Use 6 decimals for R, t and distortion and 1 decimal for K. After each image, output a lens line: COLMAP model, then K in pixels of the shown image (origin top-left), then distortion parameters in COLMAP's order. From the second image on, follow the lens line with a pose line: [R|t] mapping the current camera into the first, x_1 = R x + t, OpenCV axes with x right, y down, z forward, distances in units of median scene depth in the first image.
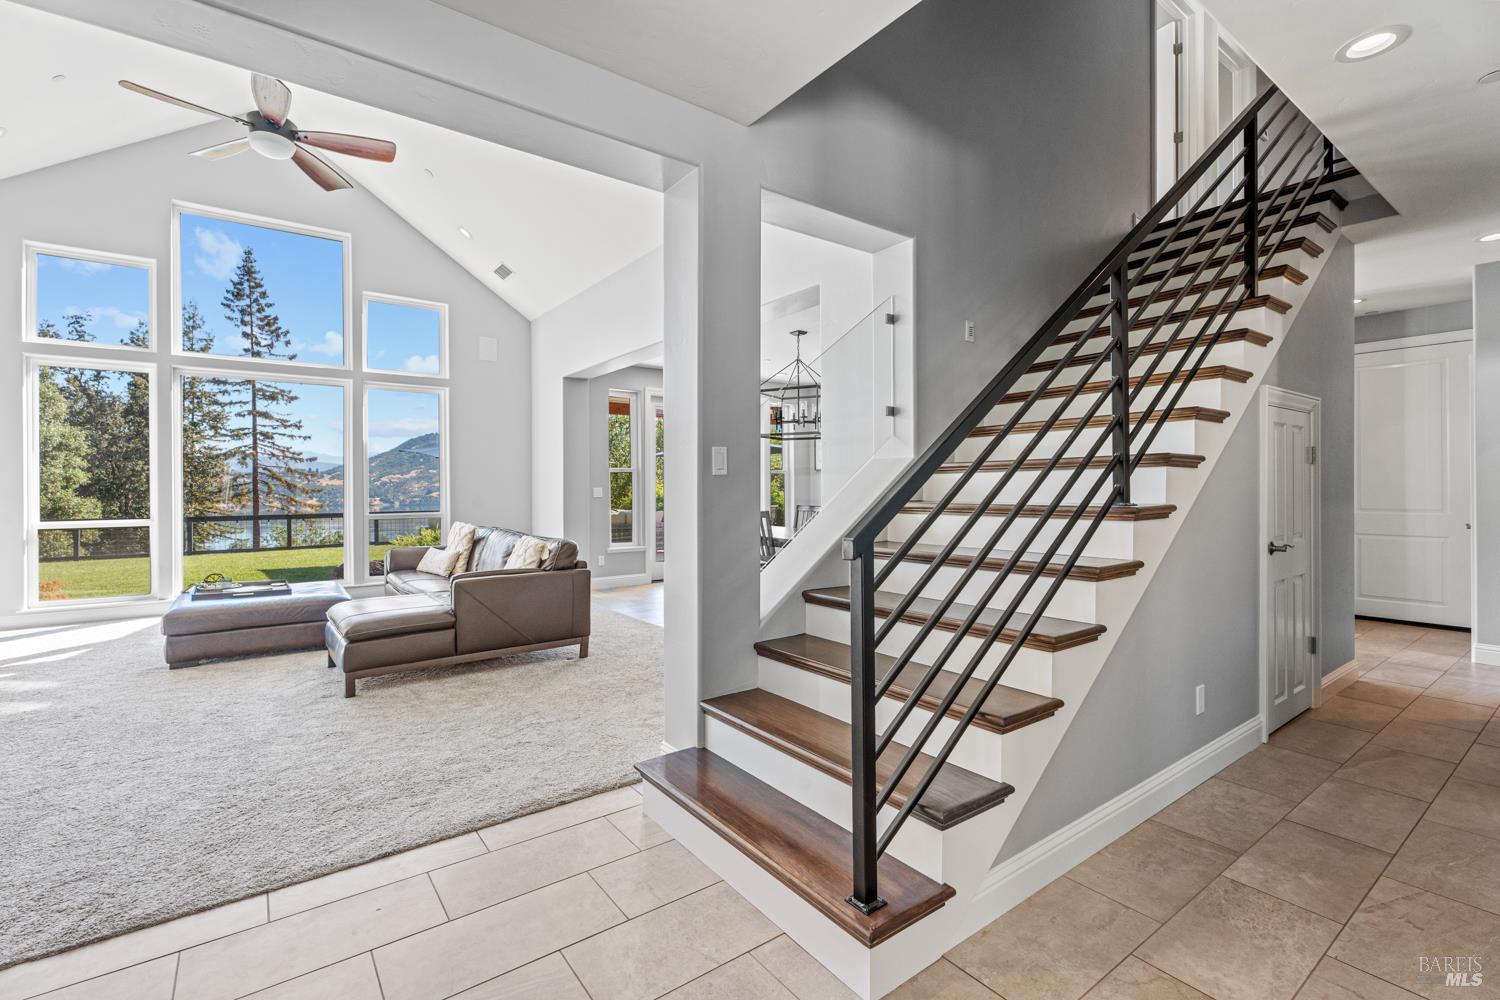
lens RADIAL K [[672.4, 0, 747.8], [0, 672.4, 486.3], [0, 0, 1]] dist [0.000552, -0.000438]
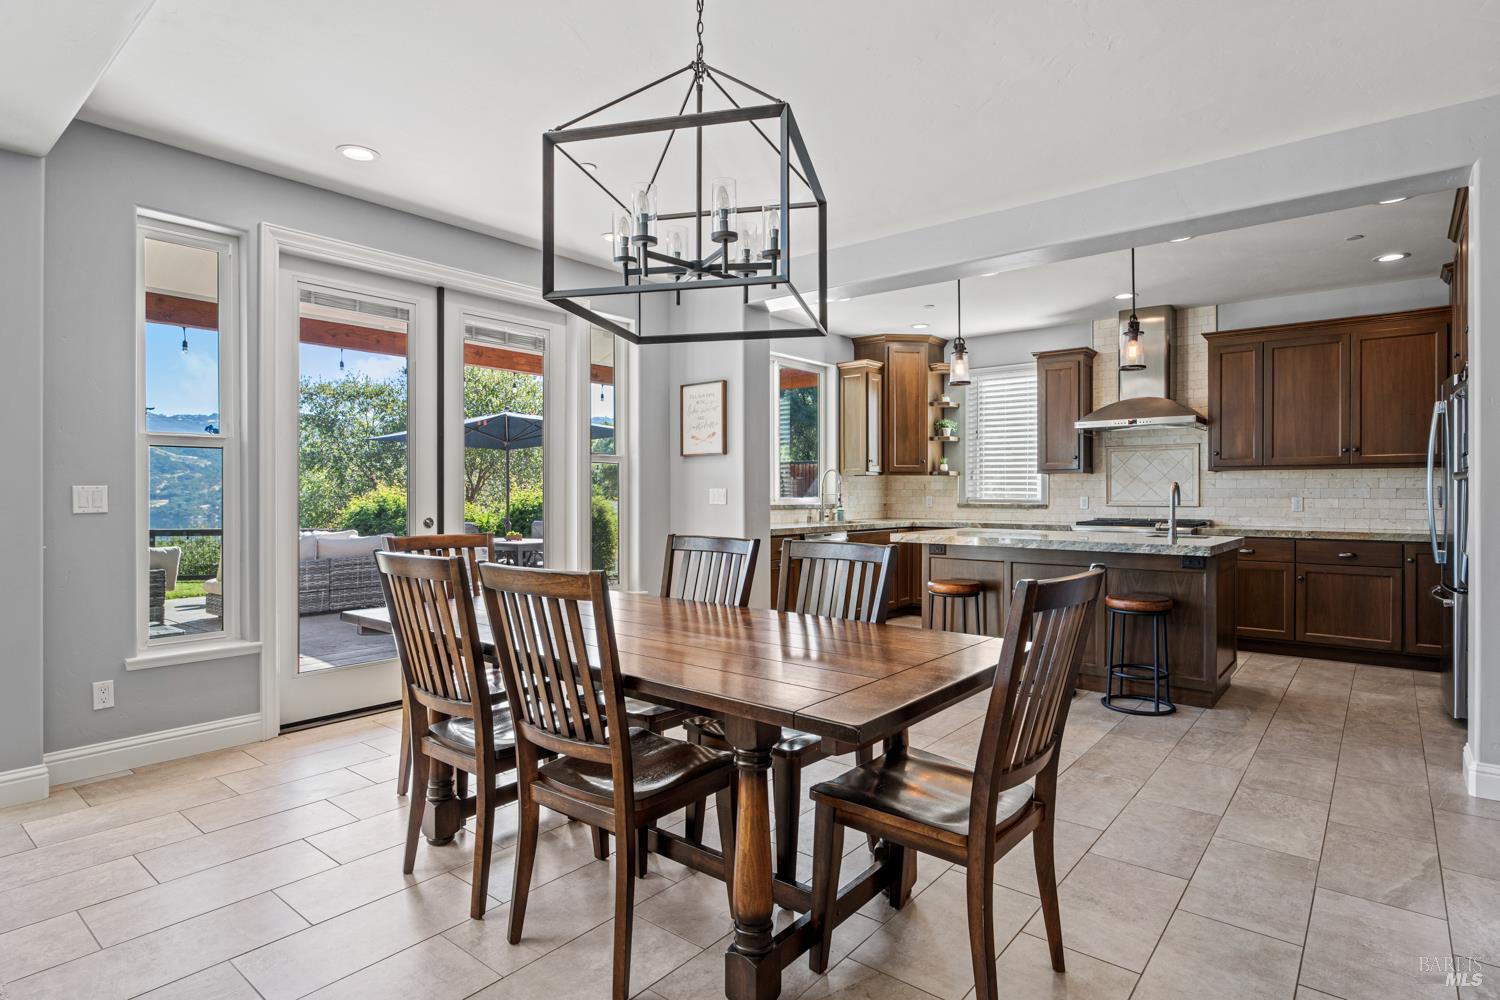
lens RADIAL K [[778.1, 0, 750.0], [0, 778.1, 500.0], [0, 0, 1]] dist [-0.000067, 0.000004]
pose [[0.969702, 0.002166, 0.244282, 0.010696], [-0.003931, 0.999970, 0.006738, 0.006358], [-0.244260, -0.007494, 0.969681, 0.598115]]
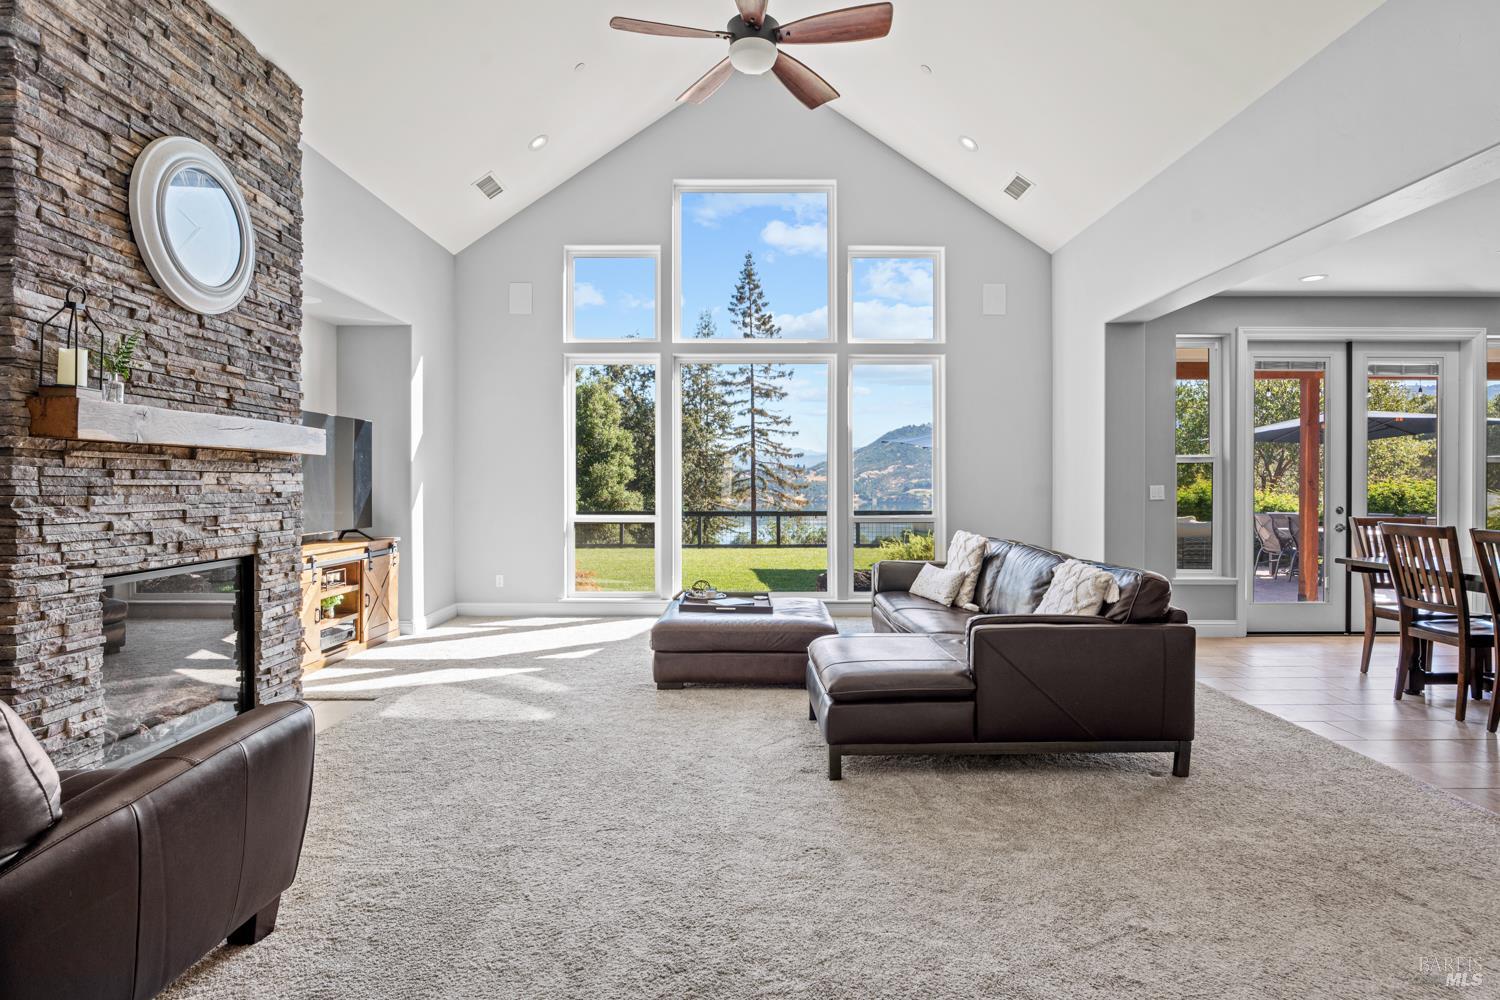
lens RADIAL K [[769.1, 0, 756.0], [0, 769.1, 483.7], [0, 0, 1]] dist [-0.001732, -0.000296]
pose [[0.806201, 0.004113, -0.591627, -0.105052], [-0.003782, 0.999991, 0.001797, 0.000635], [0.591629, 0.000789, 0.806210, 0.173064]]
